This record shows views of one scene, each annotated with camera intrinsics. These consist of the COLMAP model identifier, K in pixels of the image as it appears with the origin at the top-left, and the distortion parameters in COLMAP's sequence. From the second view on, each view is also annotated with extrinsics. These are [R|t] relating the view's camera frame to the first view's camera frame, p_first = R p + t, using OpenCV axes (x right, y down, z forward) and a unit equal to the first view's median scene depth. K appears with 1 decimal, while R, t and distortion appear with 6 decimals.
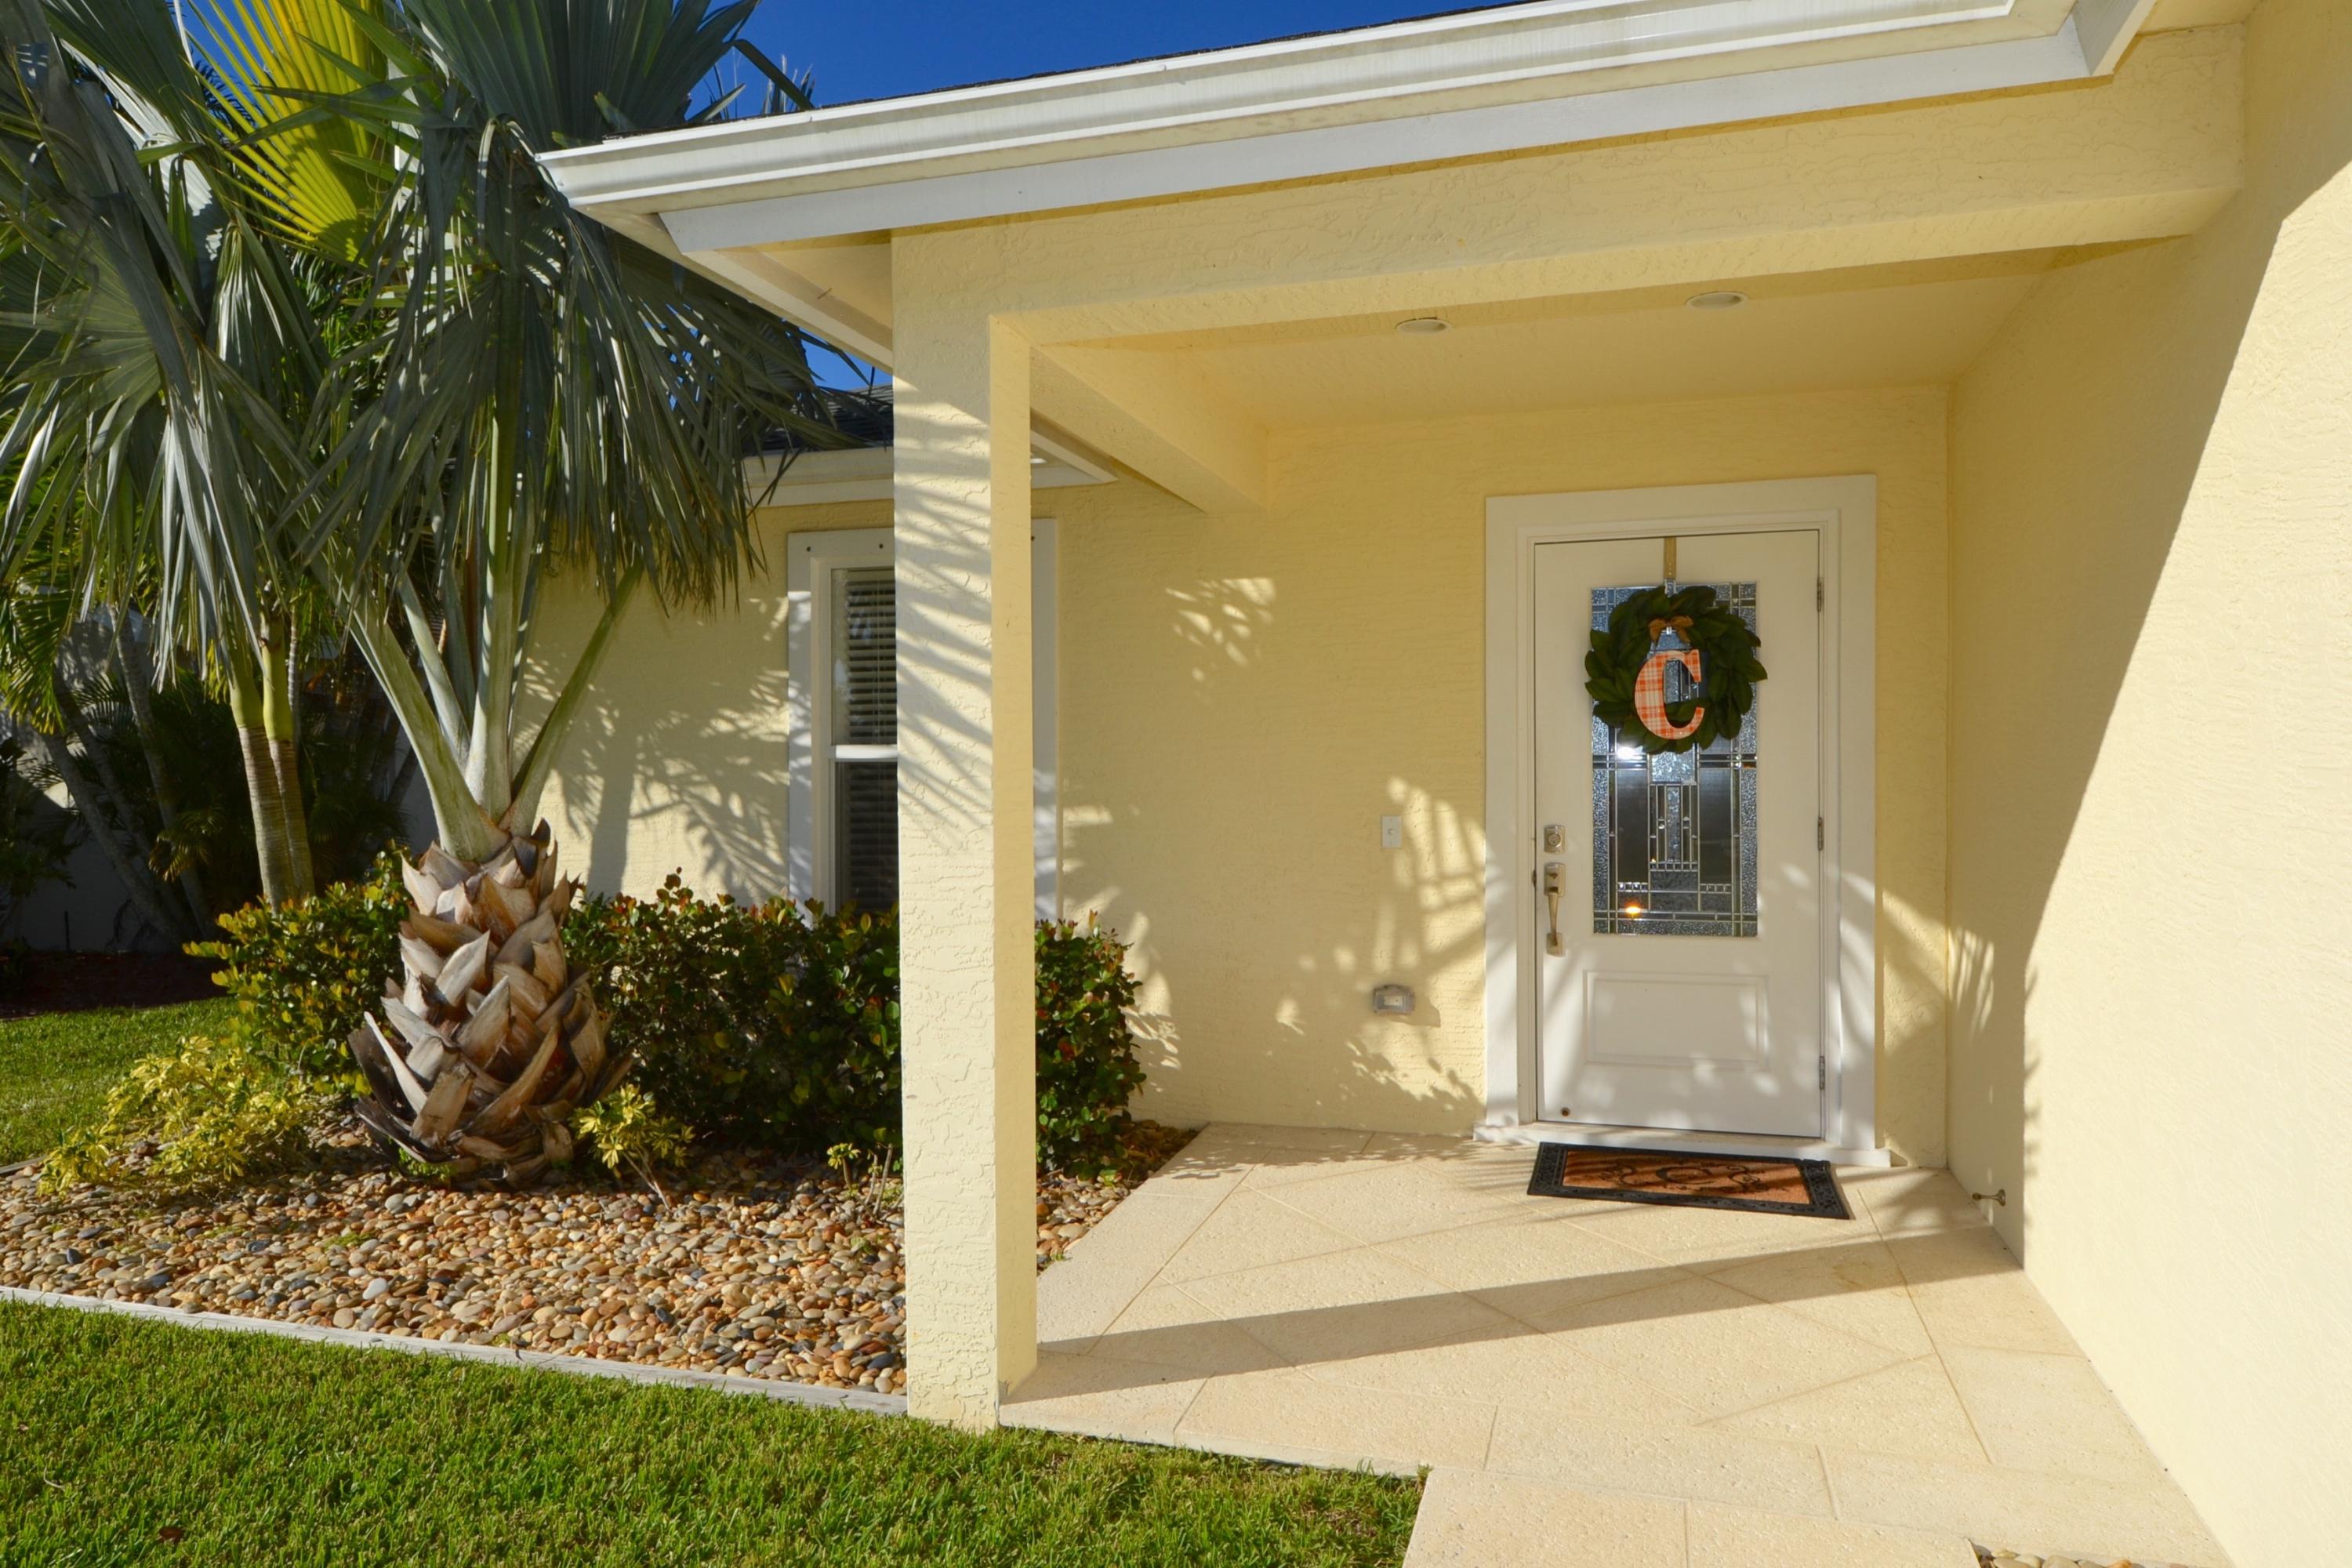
lens RADIAL K [[1539.8, 0, 1175.8], [0, 1539.8, 779.3], [0, 0, 1]] dist [0.023078, -0.000278]
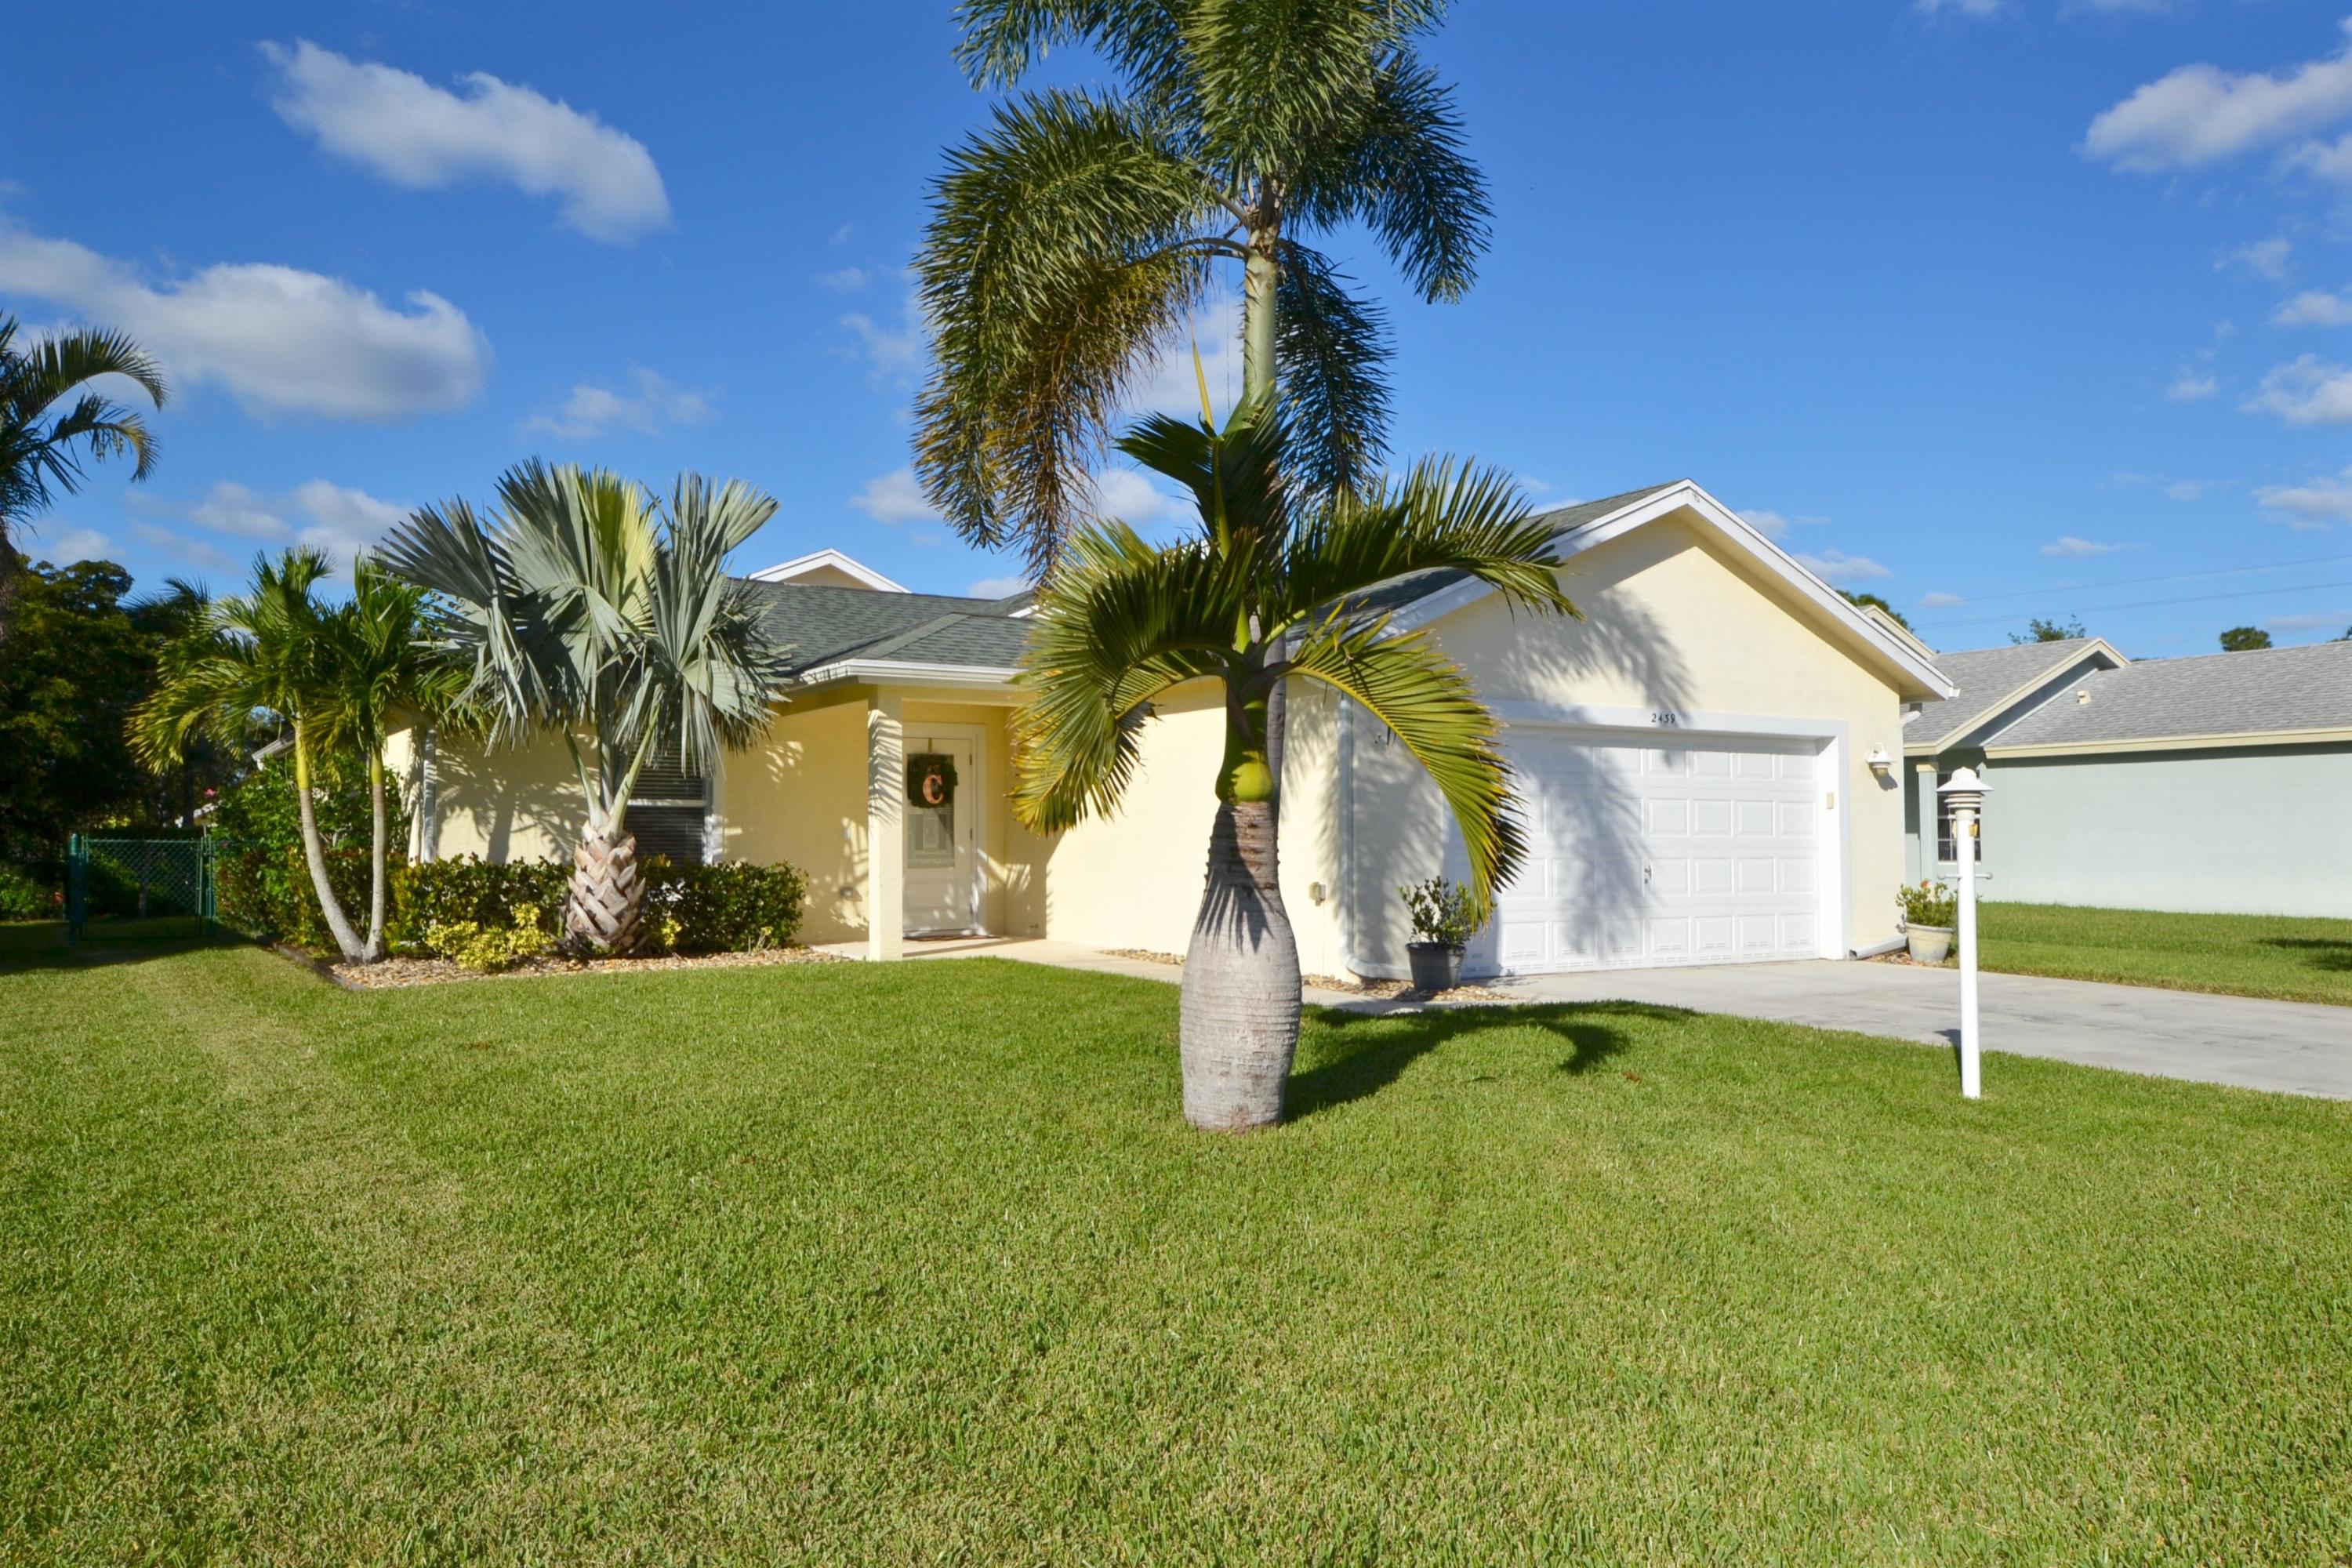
lens RADIAL K [[1795.4, 0, 1159.1], [0, 1795.4, 772.6], [0, 0, 1]] dist [-0.025072, 0.013308]
pose [[0.676663, 0.030474, 0.735662, -1.971994], [0.001654, 0.999078, -0.042908, 0.065358], [-0.736291, 0.030251, 0.675988, -1.725923]]
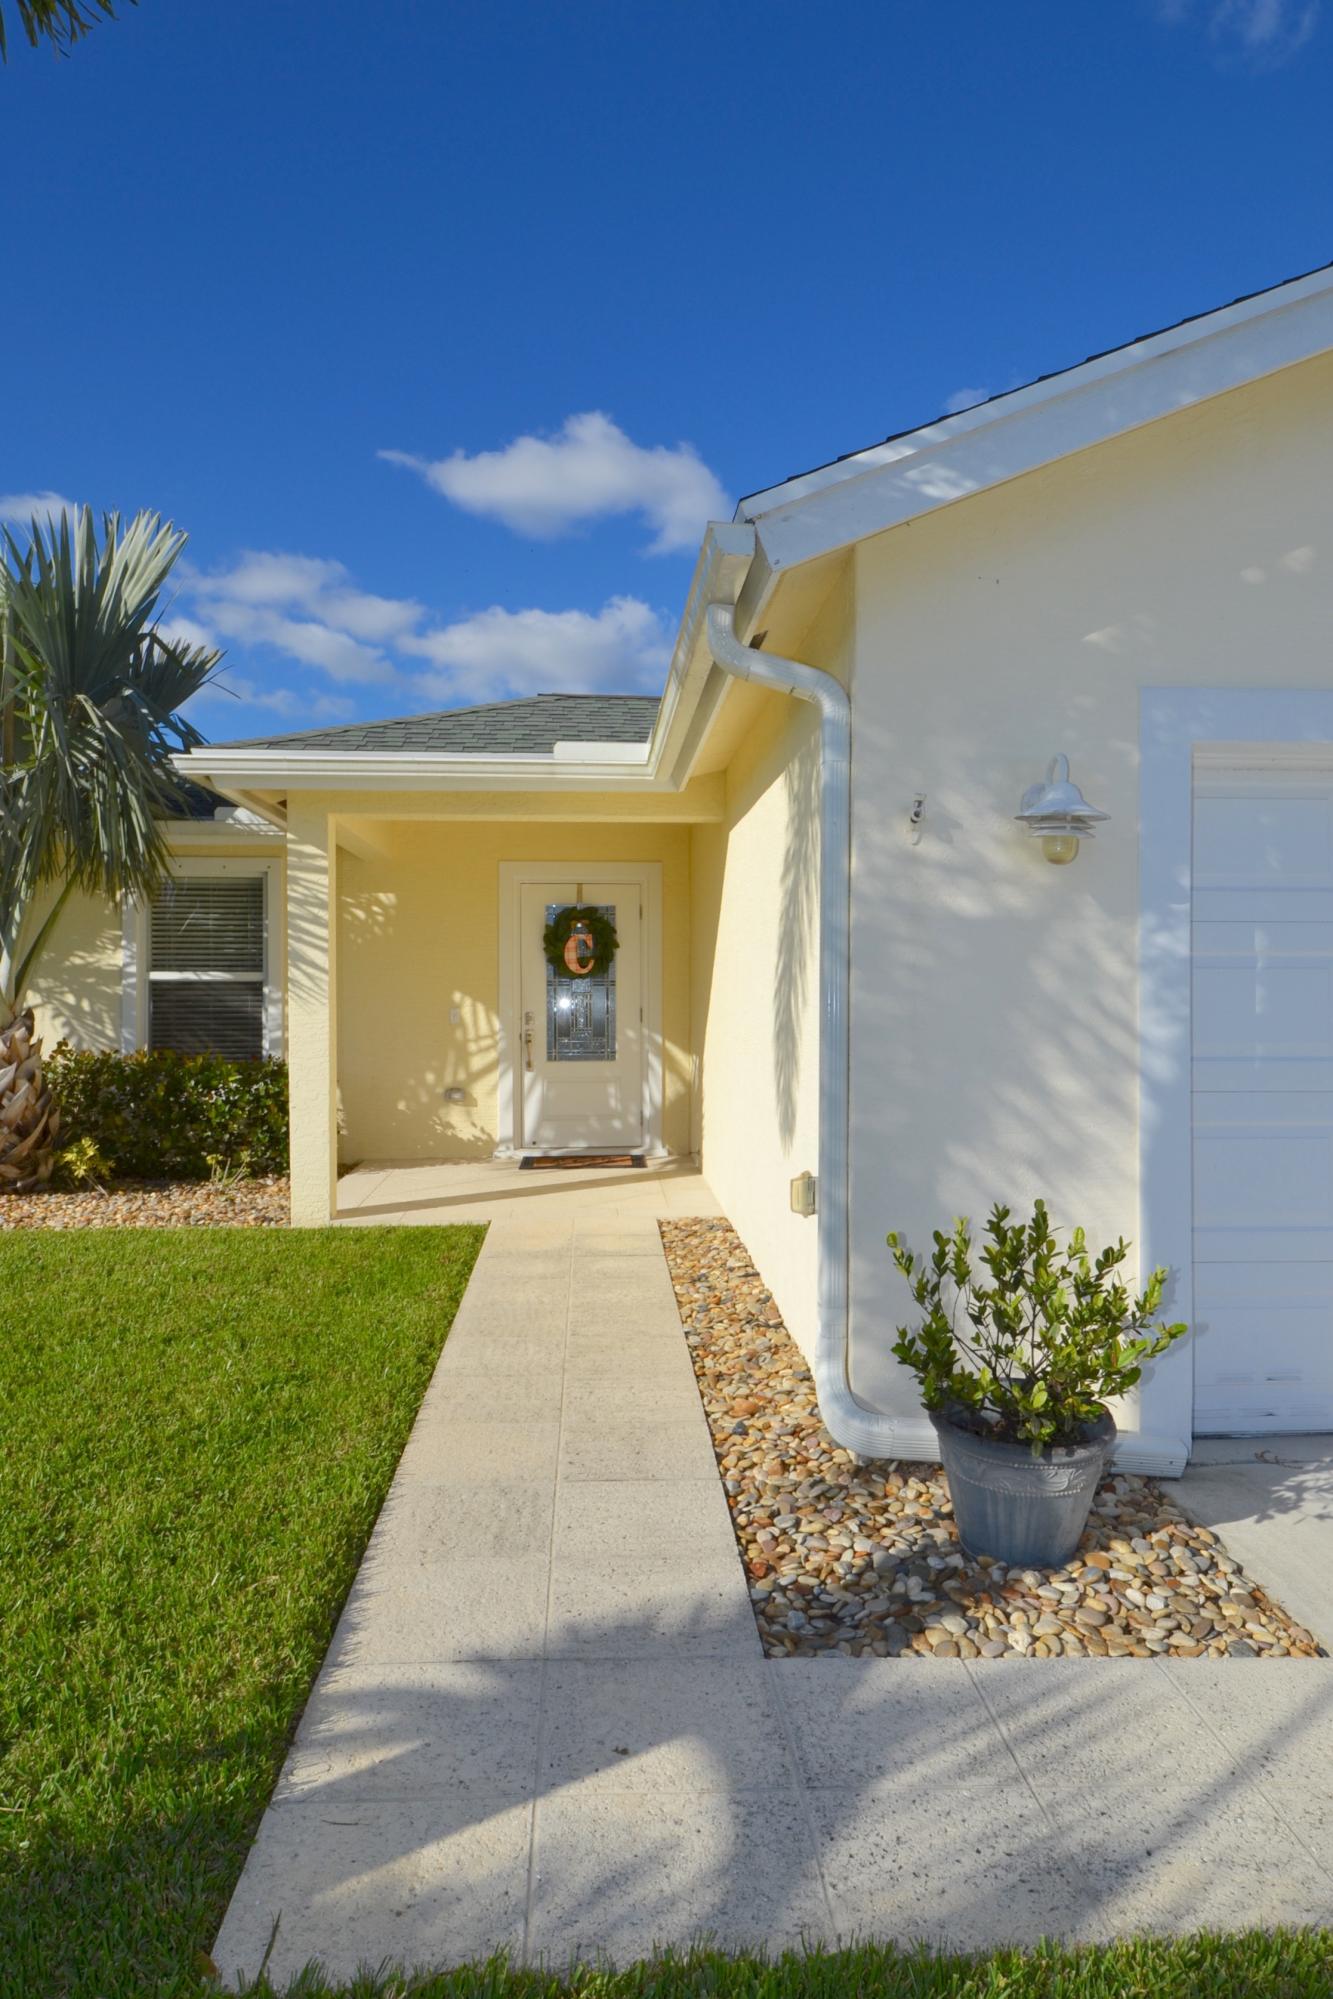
lens RADIAL K [[1308.7, 0, 670.5], [0, 1308.7, 995.7], [0, 0, 1]] dist [0.023078, -0.000278]
pose [[0.936470, 0.004647, 0.350718, -0.219866], [-0.002449, 0.999974, -0.006712, 0.017835], [-0.350740, 0.005427, 0.936457, -0.815230]]
